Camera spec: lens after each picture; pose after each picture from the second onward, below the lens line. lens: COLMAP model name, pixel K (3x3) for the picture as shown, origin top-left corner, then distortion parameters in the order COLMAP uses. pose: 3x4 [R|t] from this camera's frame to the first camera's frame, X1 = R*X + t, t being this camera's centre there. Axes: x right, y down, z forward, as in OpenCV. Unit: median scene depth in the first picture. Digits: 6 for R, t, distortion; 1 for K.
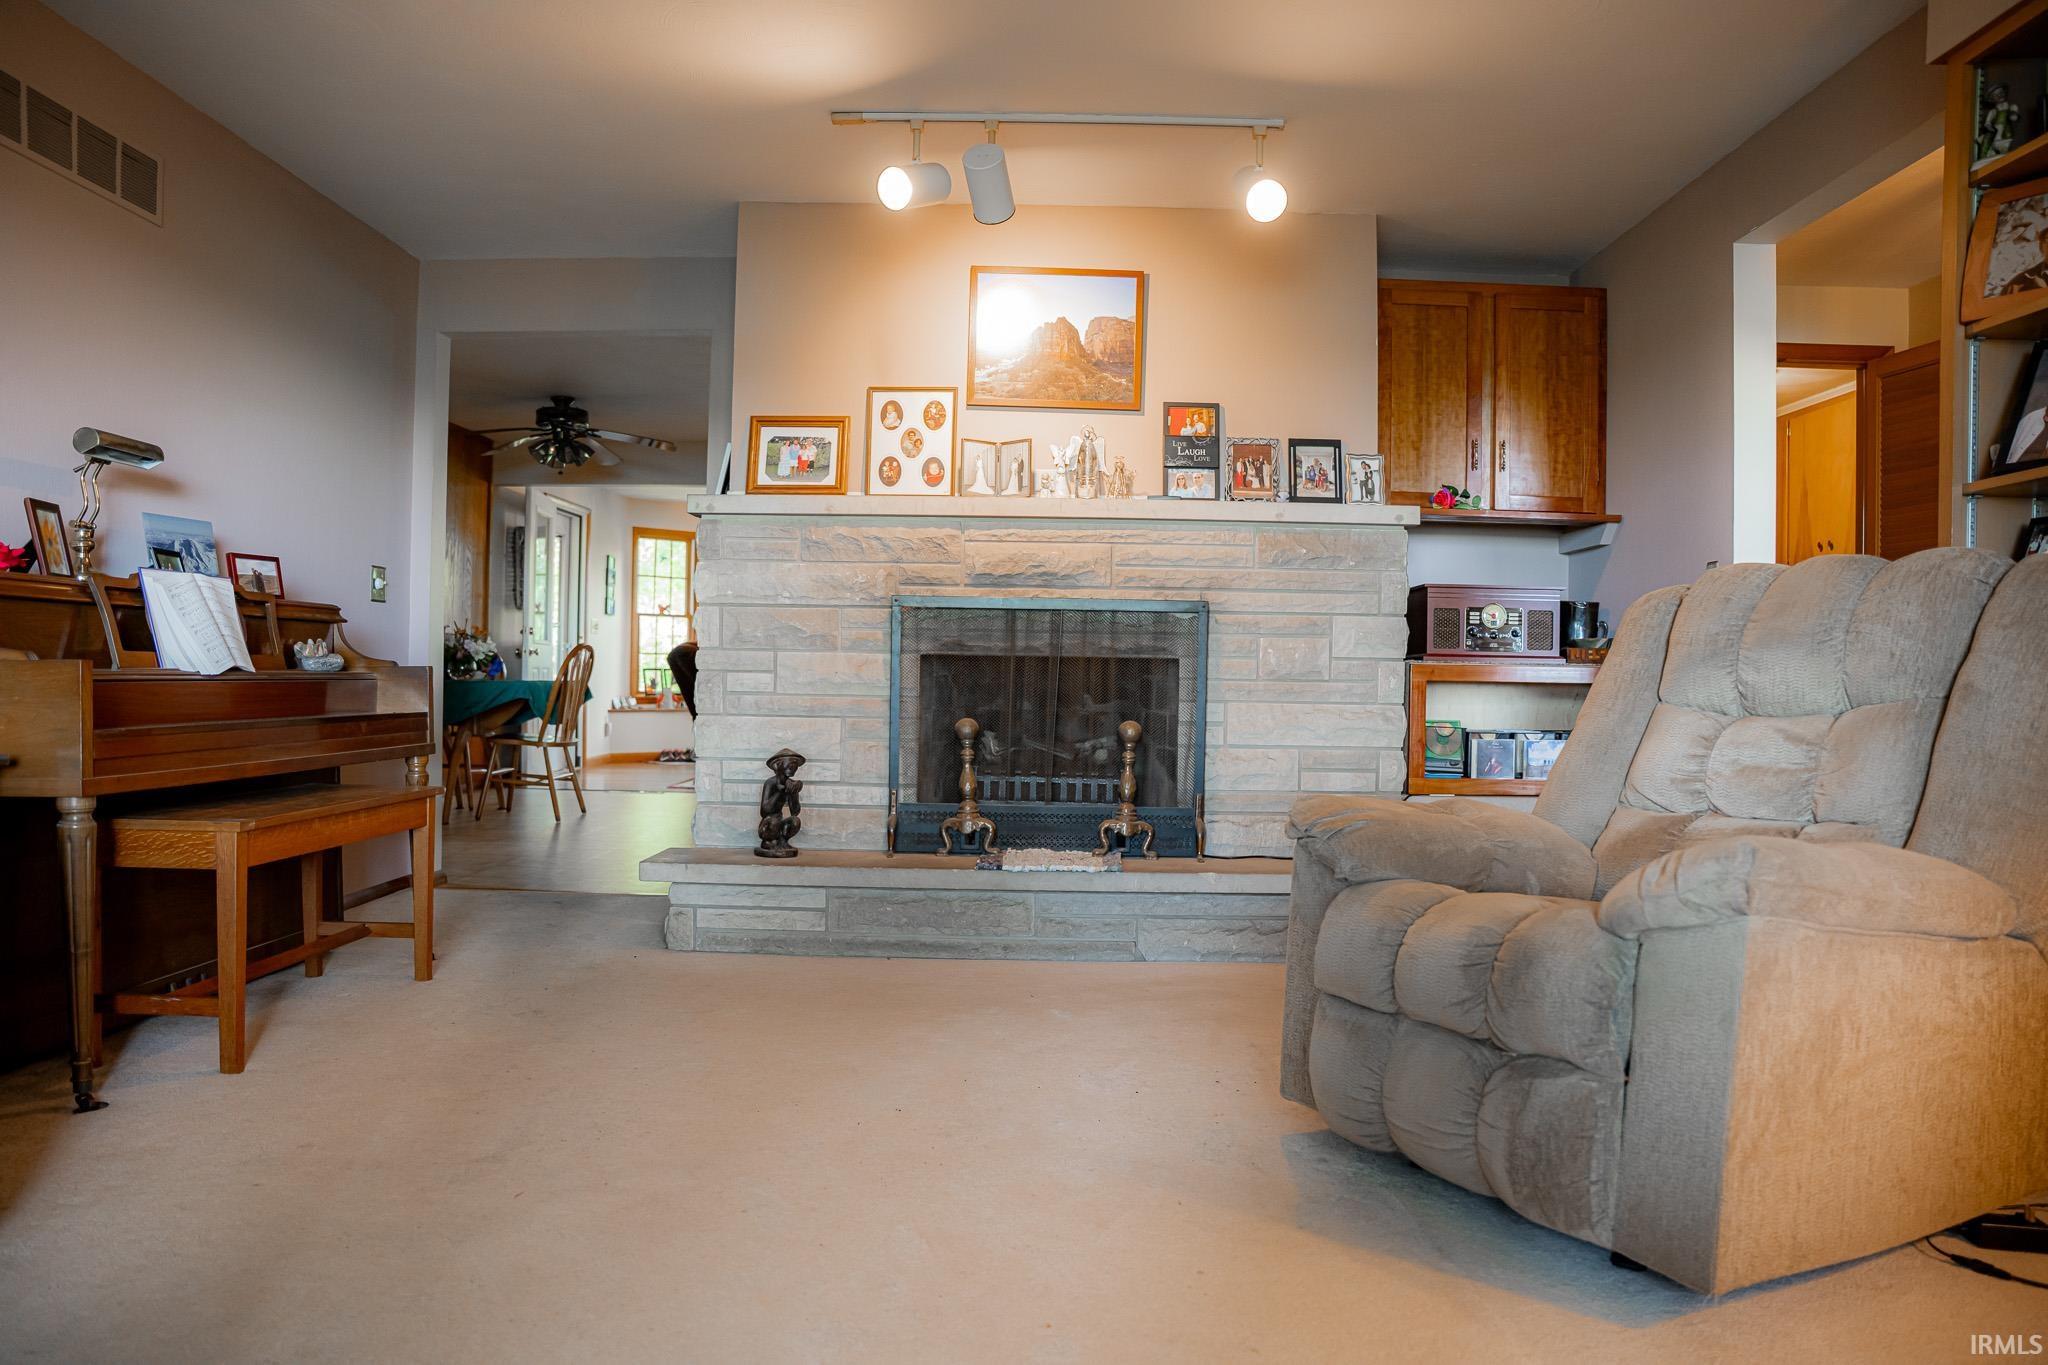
lens RADIAL K [[1406.4, 0, 1023.7], [0, 1406.4, 684.9], [0, 0, 1]] dist [-0.156549, 0.106426]
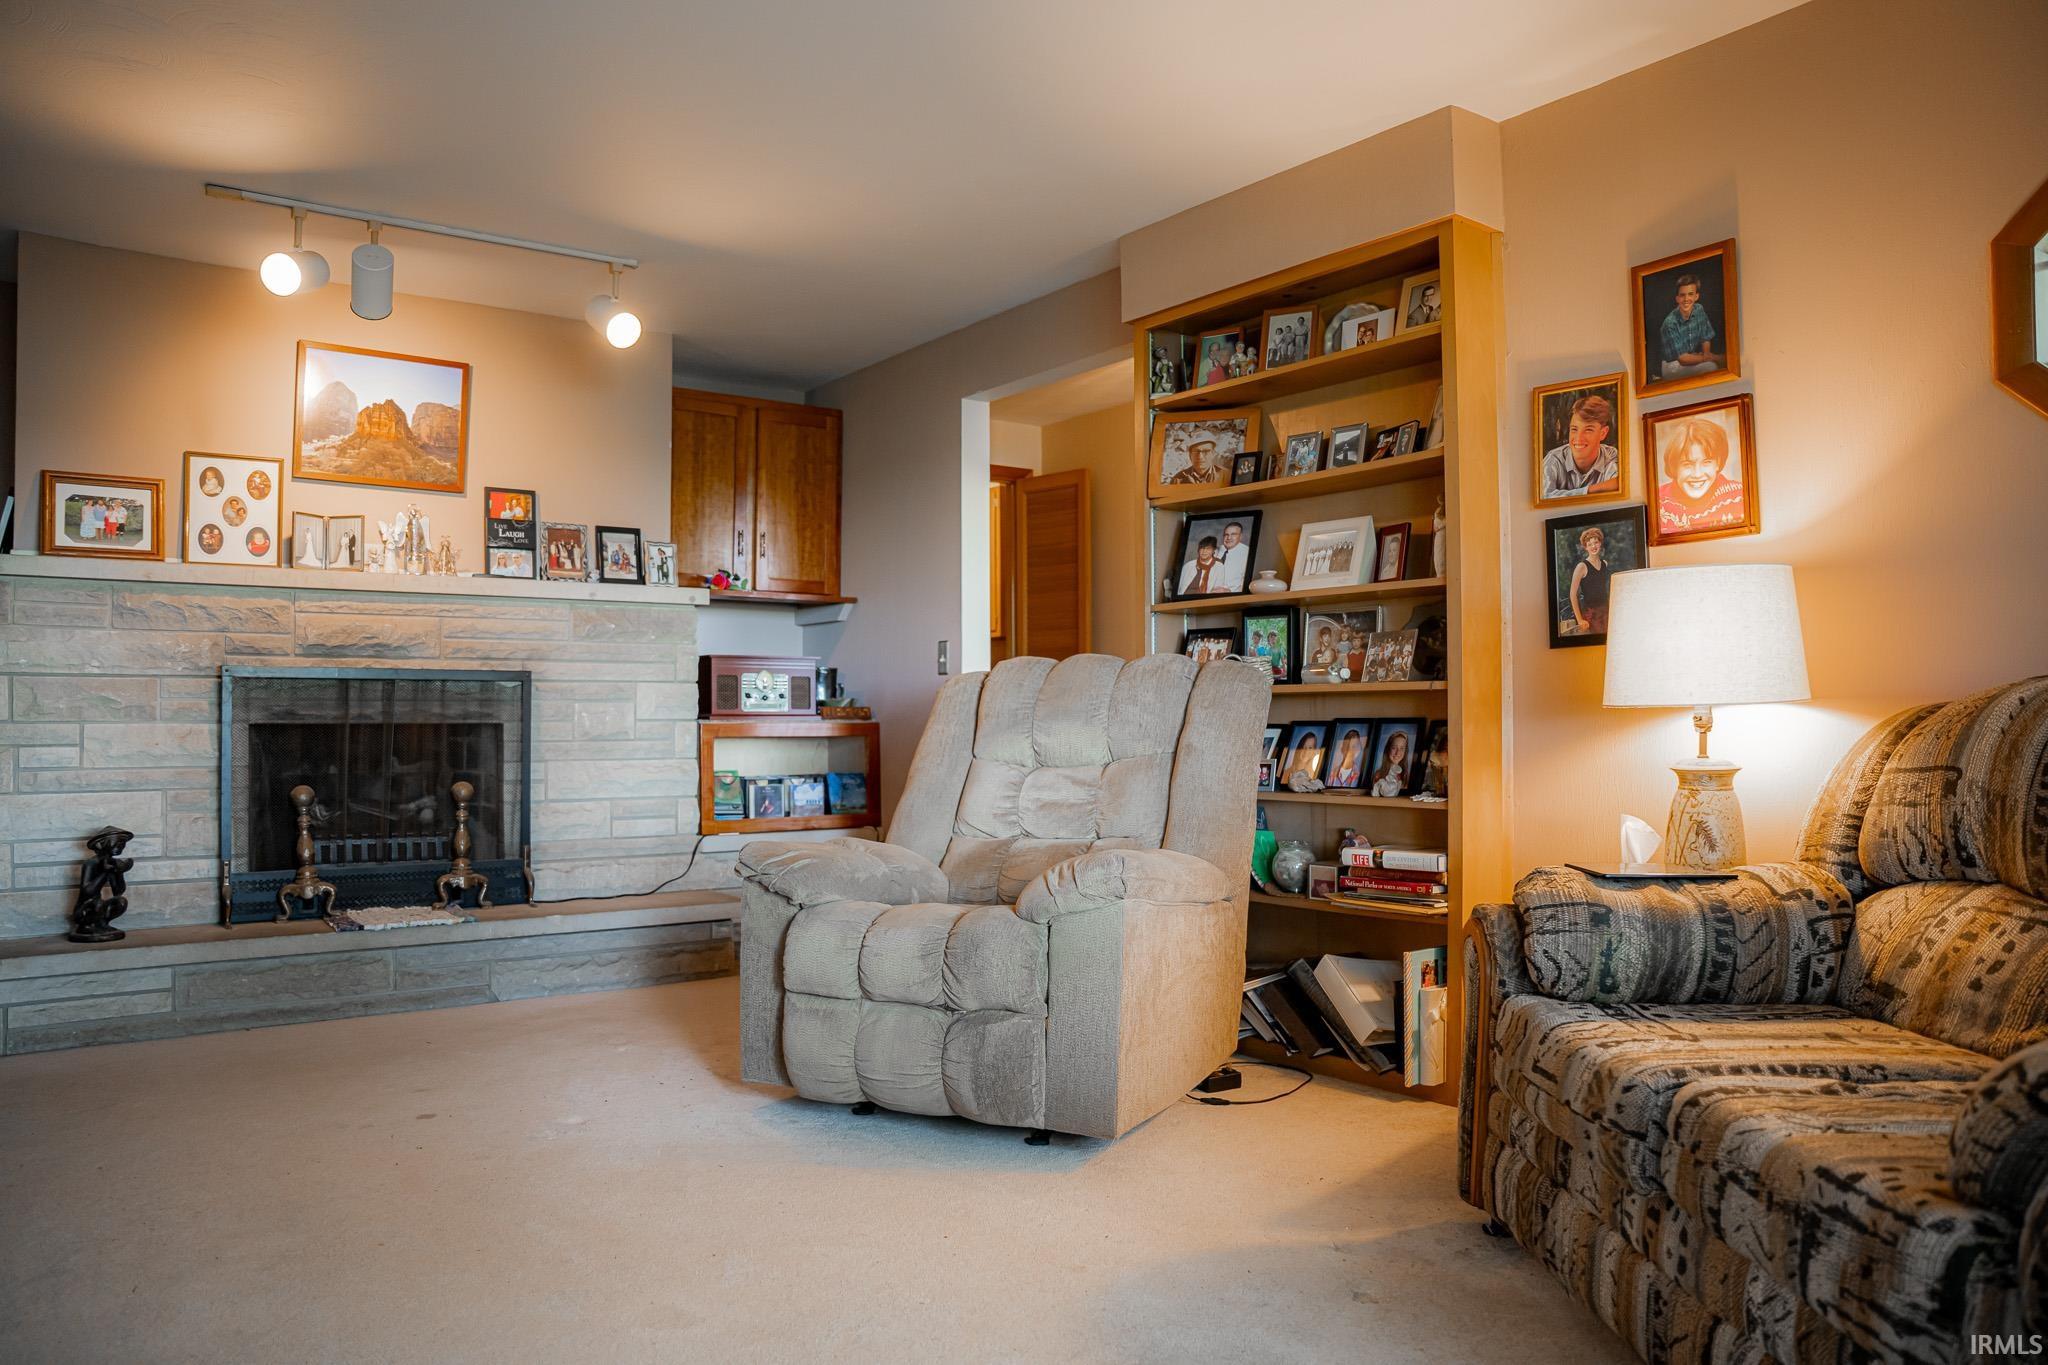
lens RADIAL K [[1406.4, 0, 1015.4], [0, 1406.4, 685.5], [0, 0, 1]] dist [-0.156549, 0.106426]
pose [[0.800909, -0.006612, 0.598750, -0.214374], [0.020255, 0.999666, -0.016054, -0.022736], [-0.598444, 0.024986, 0.800775, -0.100500]]
